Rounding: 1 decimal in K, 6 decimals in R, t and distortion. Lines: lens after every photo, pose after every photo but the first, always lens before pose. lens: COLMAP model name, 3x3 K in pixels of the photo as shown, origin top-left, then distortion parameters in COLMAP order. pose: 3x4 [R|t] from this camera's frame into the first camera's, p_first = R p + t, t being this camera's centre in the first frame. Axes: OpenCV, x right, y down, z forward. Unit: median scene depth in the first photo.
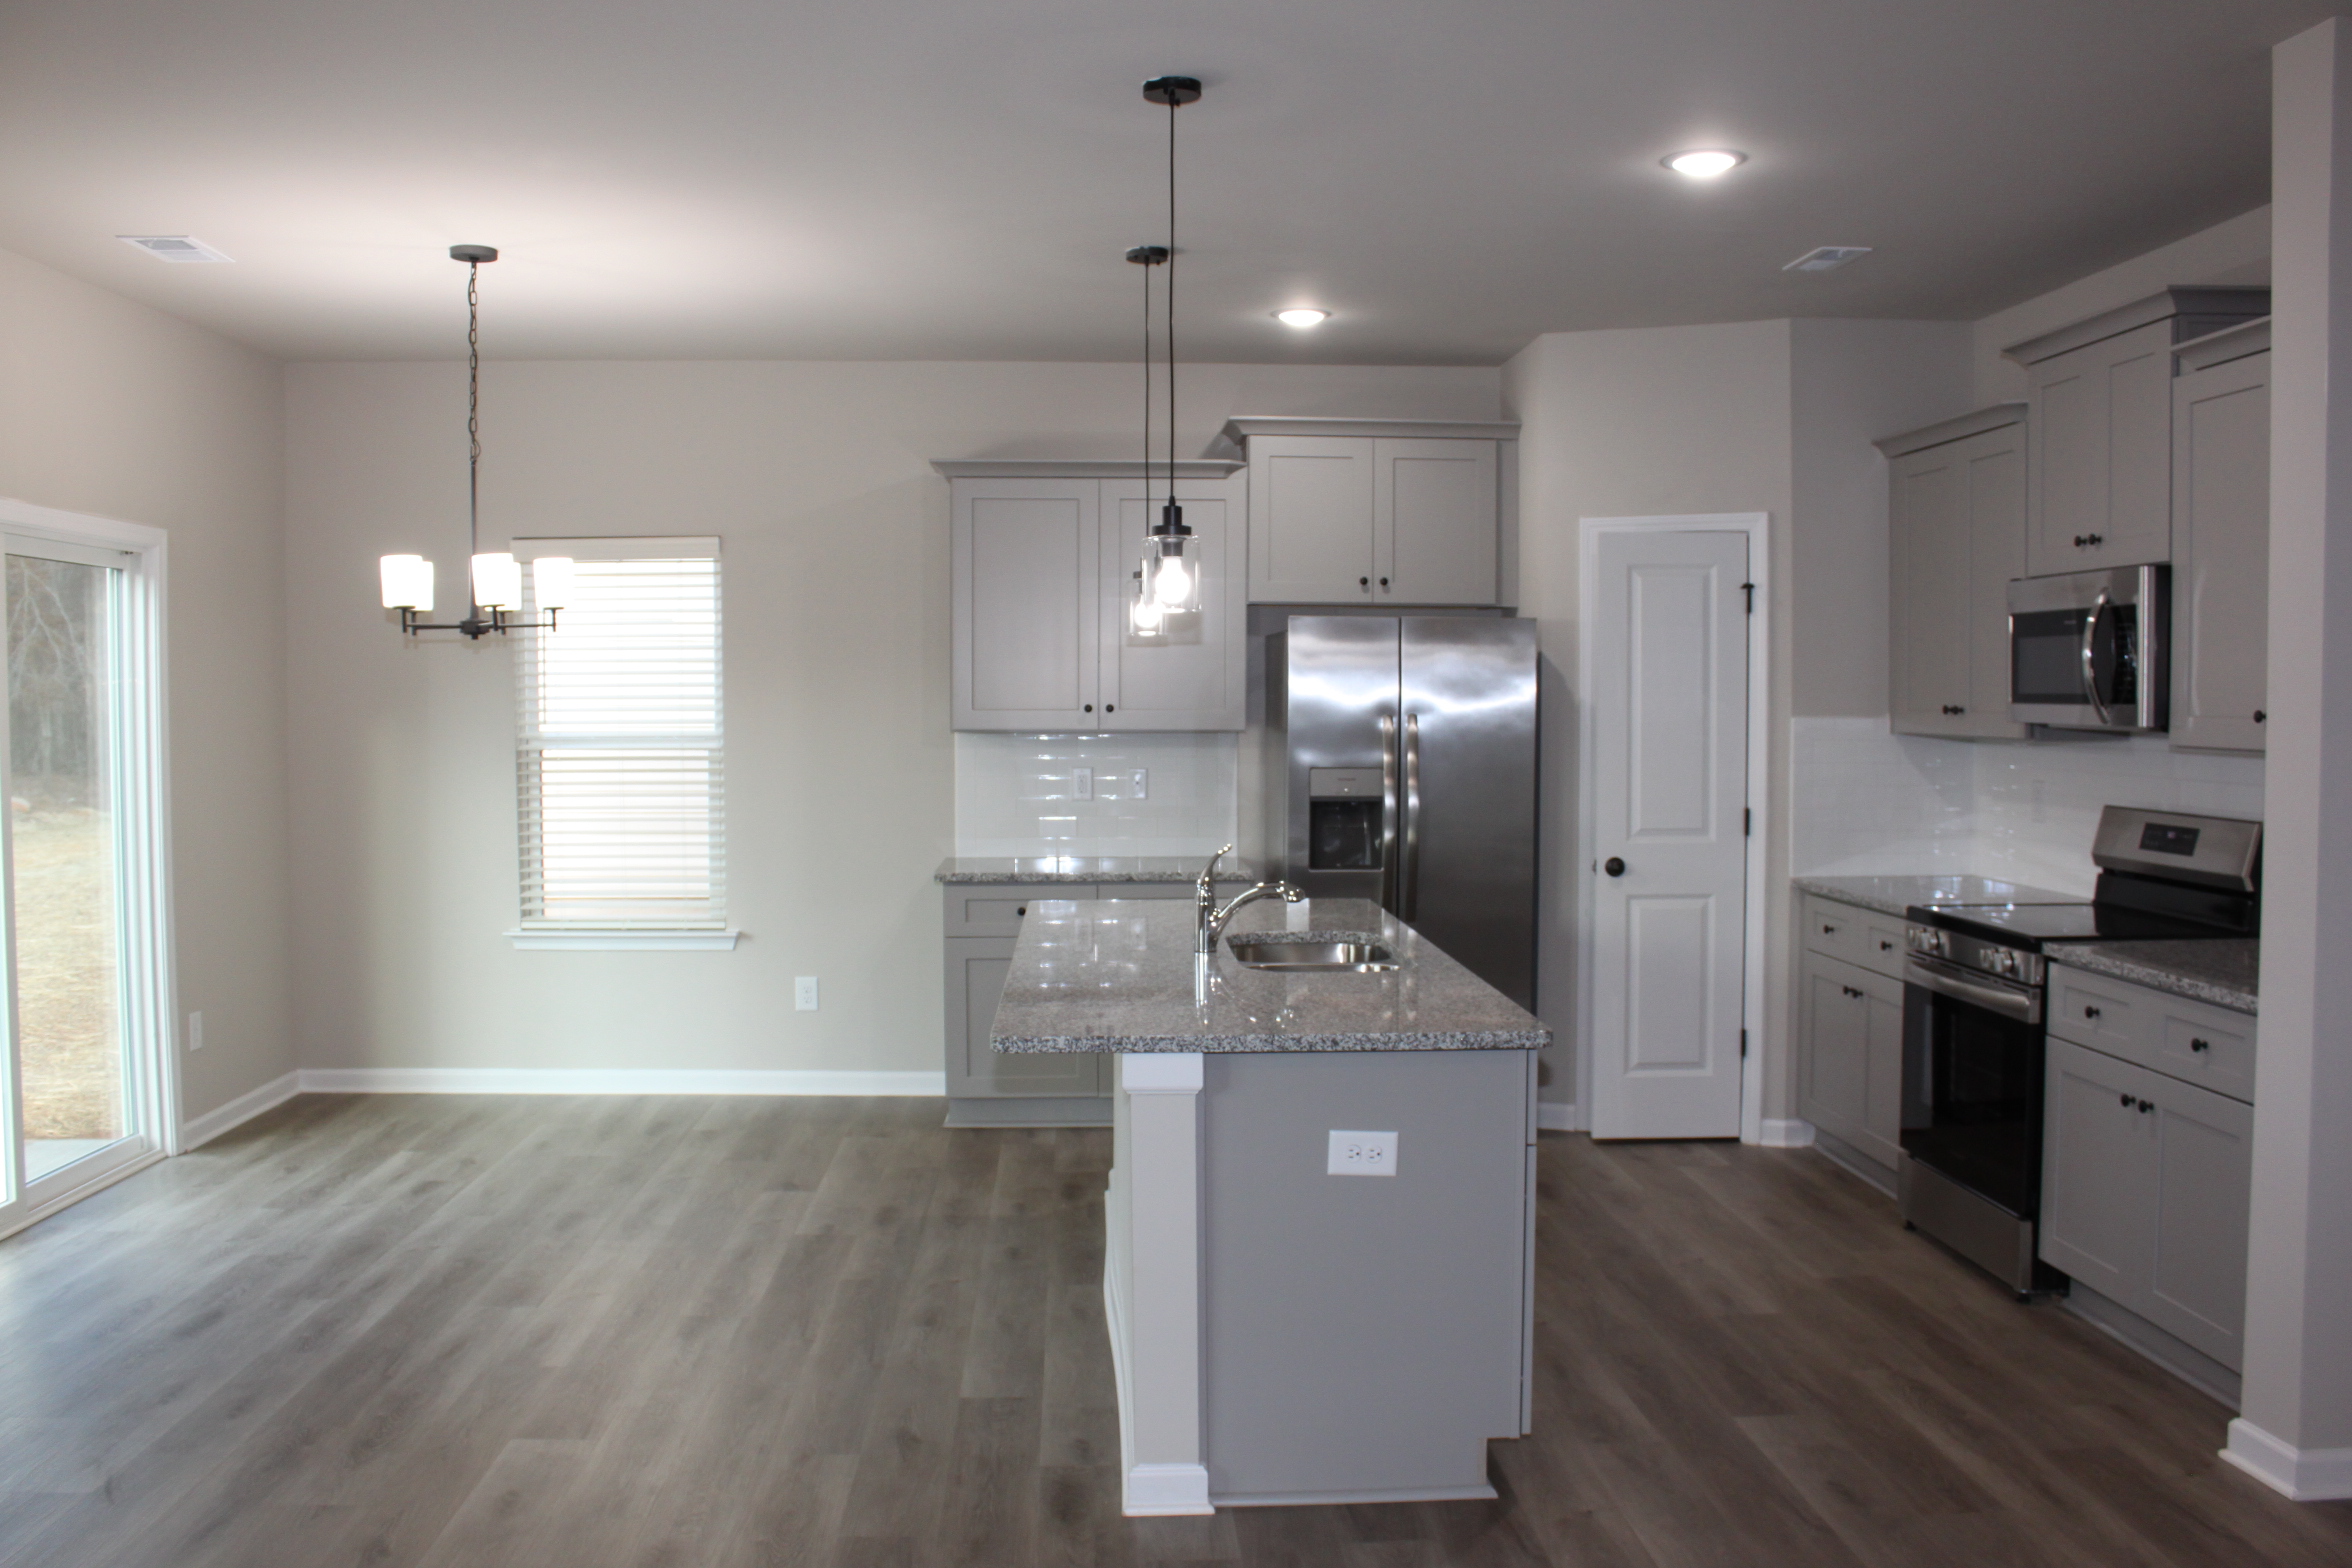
lens RADIAL K [[2005.7, 0, 1176.0], [0, 2005.7, 784.0], [0, 0, 1]] dist [-0.002600, 0.002333]
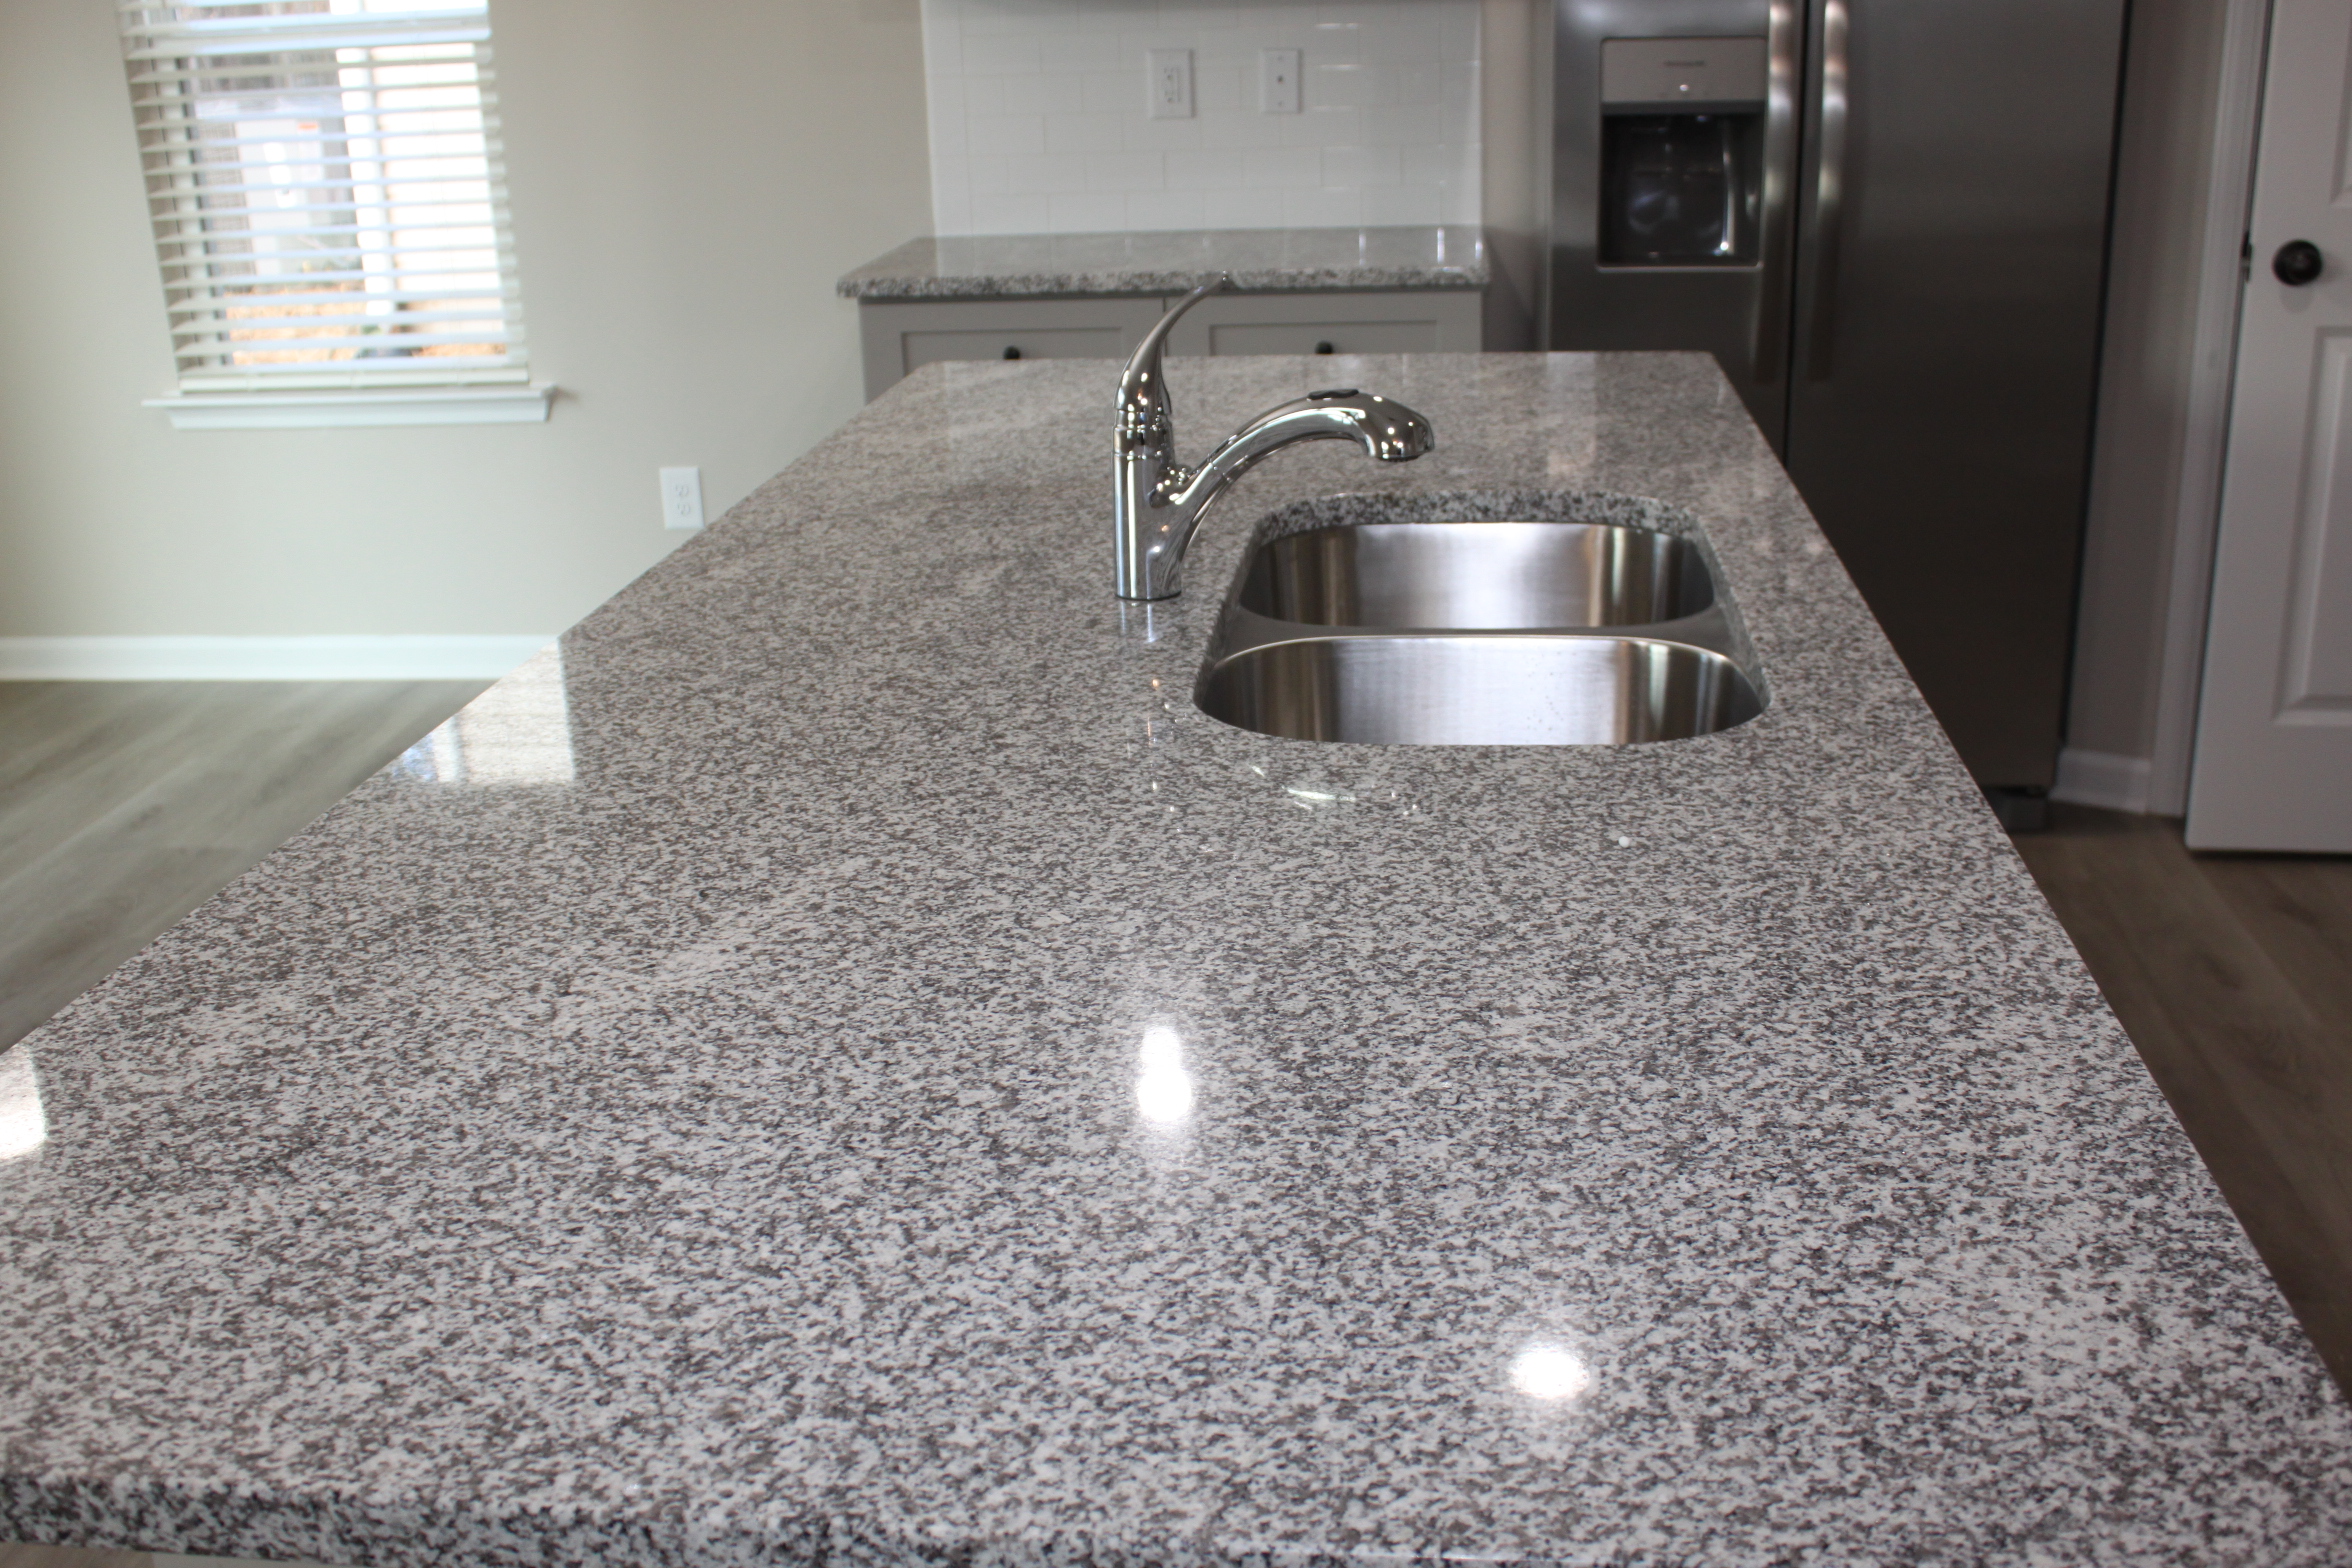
lens RADIAL K [[2431.3, 0, 1176.0], [0, 2431.3, 784.0], [0, 0, 1]] dist [-0.178036, 0.314025]
pose [[0.987615, 0.016429, -0.156034, 0.057054], [0.027988, 0.960103, 0.278244, 0.000733], [0.154380, -0.279165, 0.947752, 0.415201]]
